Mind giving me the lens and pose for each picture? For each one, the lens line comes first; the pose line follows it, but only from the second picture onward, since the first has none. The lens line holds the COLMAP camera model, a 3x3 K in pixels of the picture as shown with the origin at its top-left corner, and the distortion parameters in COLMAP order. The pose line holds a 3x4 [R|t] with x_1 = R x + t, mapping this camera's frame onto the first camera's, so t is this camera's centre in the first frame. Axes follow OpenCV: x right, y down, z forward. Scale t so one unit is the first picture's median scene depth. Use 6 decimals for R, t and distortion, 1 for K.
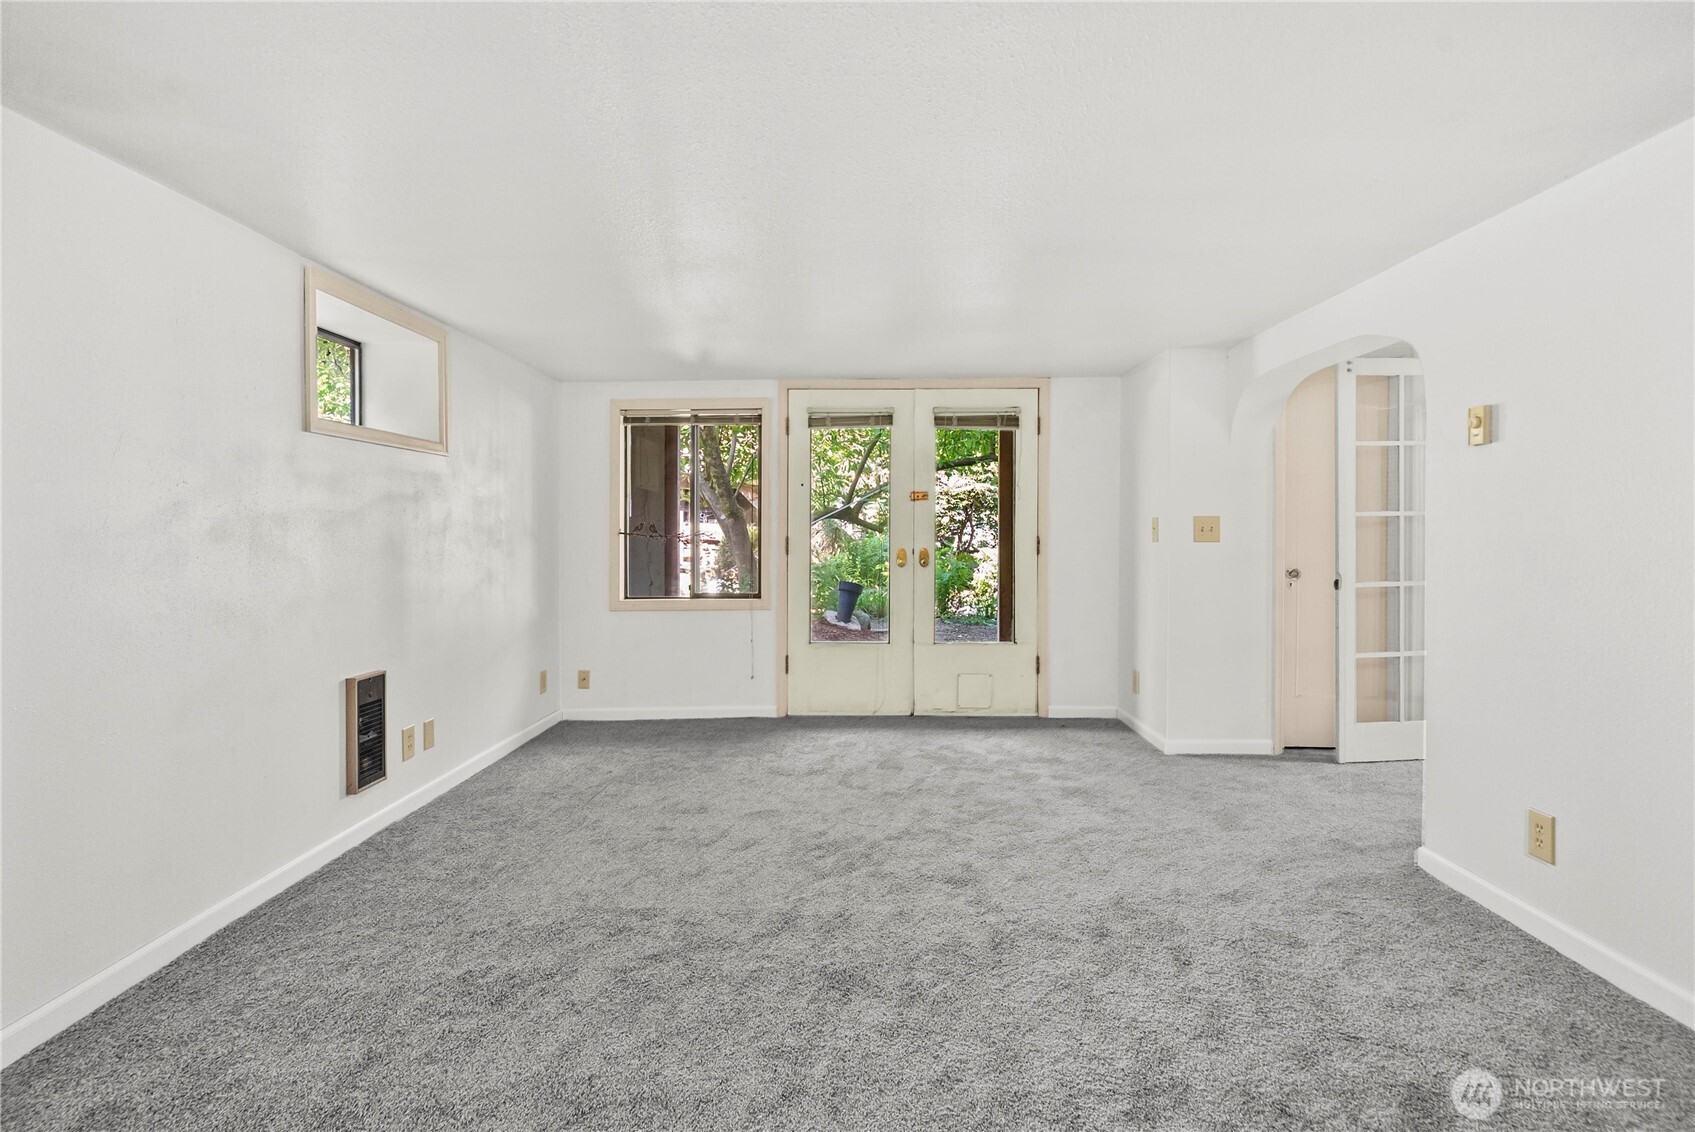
lens RADIAL K [[846.8, 0, 844.9], [0, 846.8, 554.6], [0, 0, 1]] dist [-0.002838, 0.000965]
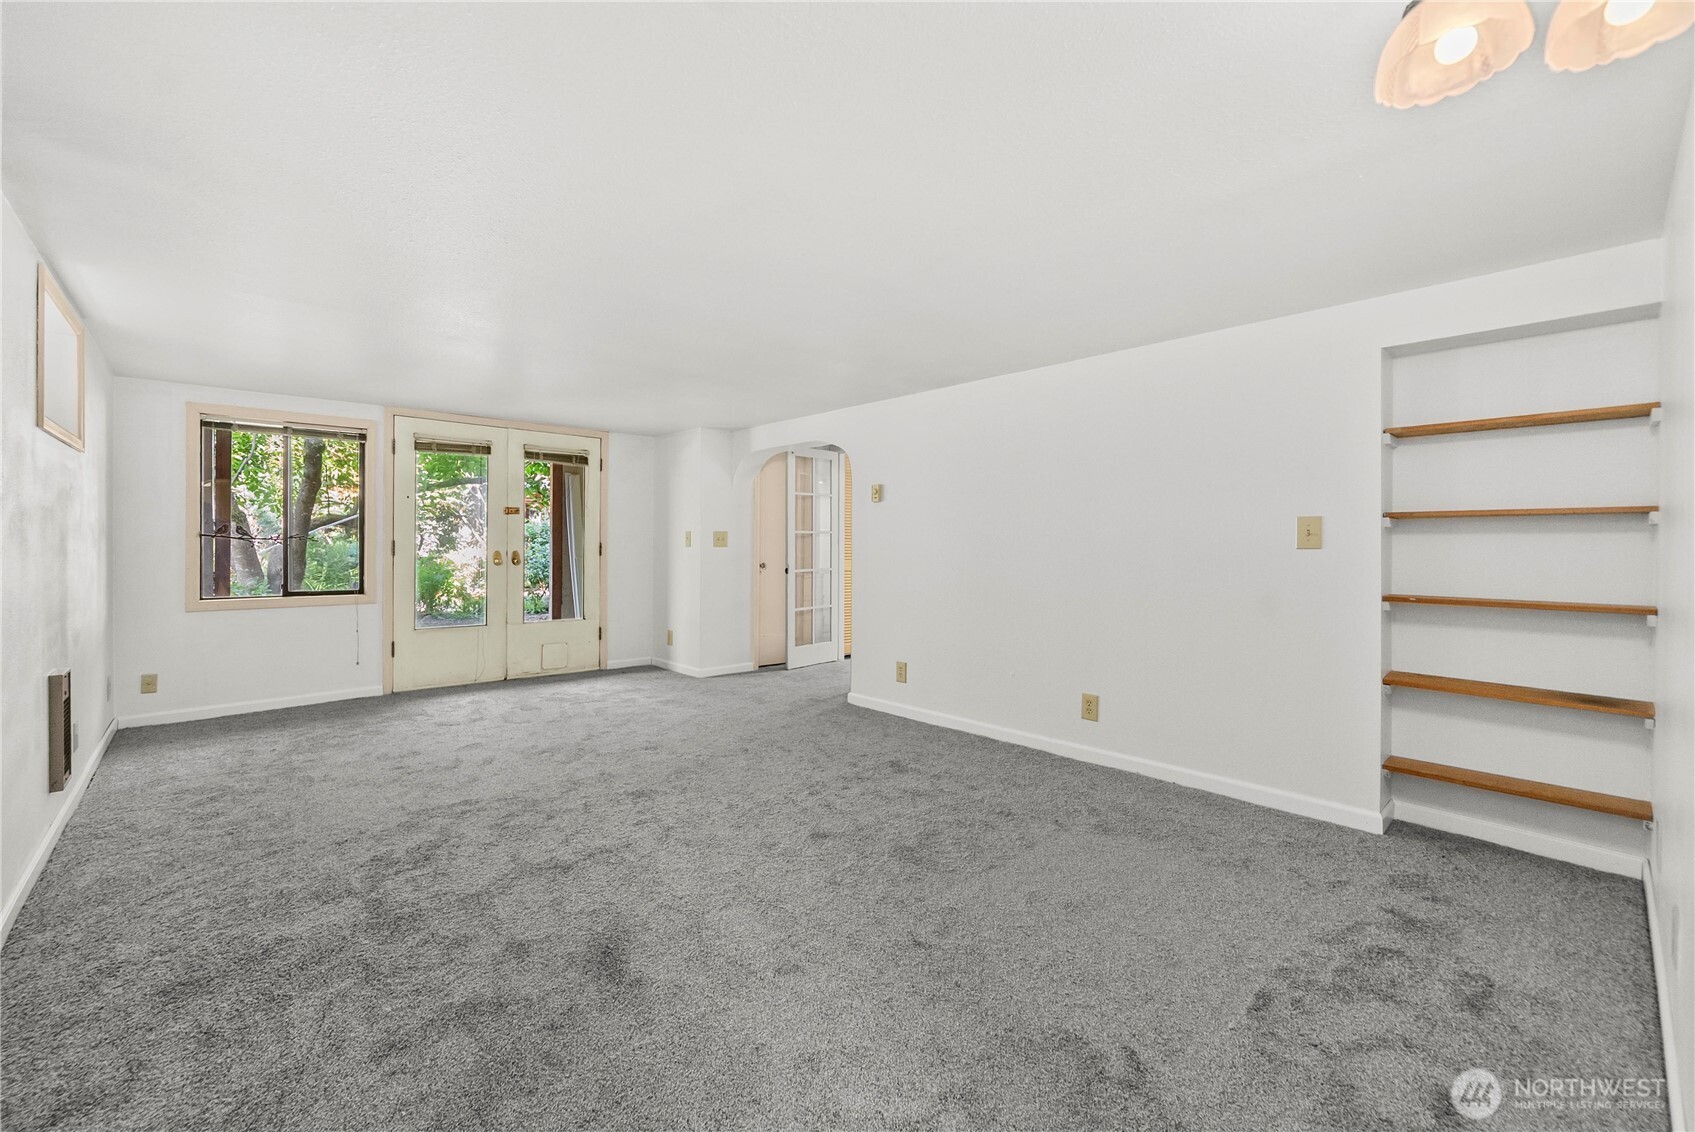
lens RADIAL K [[677.8, 0, 849.3], [0, 677.8, 558.0], [0, 0, 1]] dist [-0.012734, 0.001085]
pose [[0.732755, -0.003819, 0.680482, -0.288346], [0.006699, 0.999976, -0.001602, 0.010820], [-0.680460, 0.005732, 0.732763, -0.142662]]
